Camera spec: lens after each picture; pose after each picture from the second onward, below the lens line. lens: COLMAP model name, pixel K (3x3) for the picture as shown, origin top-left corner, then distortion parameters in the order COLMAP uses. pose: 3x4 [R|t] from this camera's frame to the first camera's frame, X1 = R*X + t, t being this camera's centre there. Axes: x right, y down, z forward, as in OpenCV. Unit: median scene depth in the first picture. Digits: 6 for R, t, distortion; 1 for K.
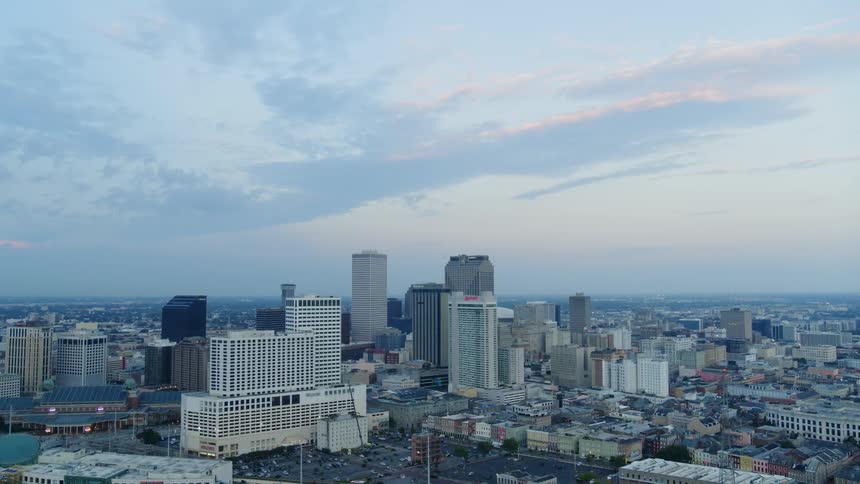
lens RADIAL K [[614.2, 0, 430.0], [0, 614.2, 242.0], [0, 0, 1]] dist [-0.086396, -0.001171]
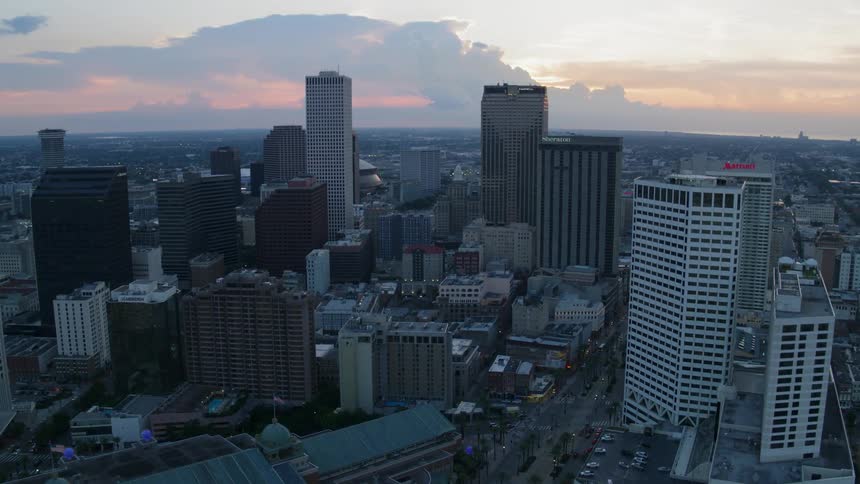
lens RADIAL K [[739.5, 0, 435.5], [0, 739.5, 236.8], [0, 0, 1]] dist [-0.223853, 0.117294]
pose [[0.888587, -0.068990, 0.453490, -0.689663], [-0.037581, 0.974352, 0.221867, 0.019893], [-0.457165, -0.214191, 0.863205, 0.688211]]
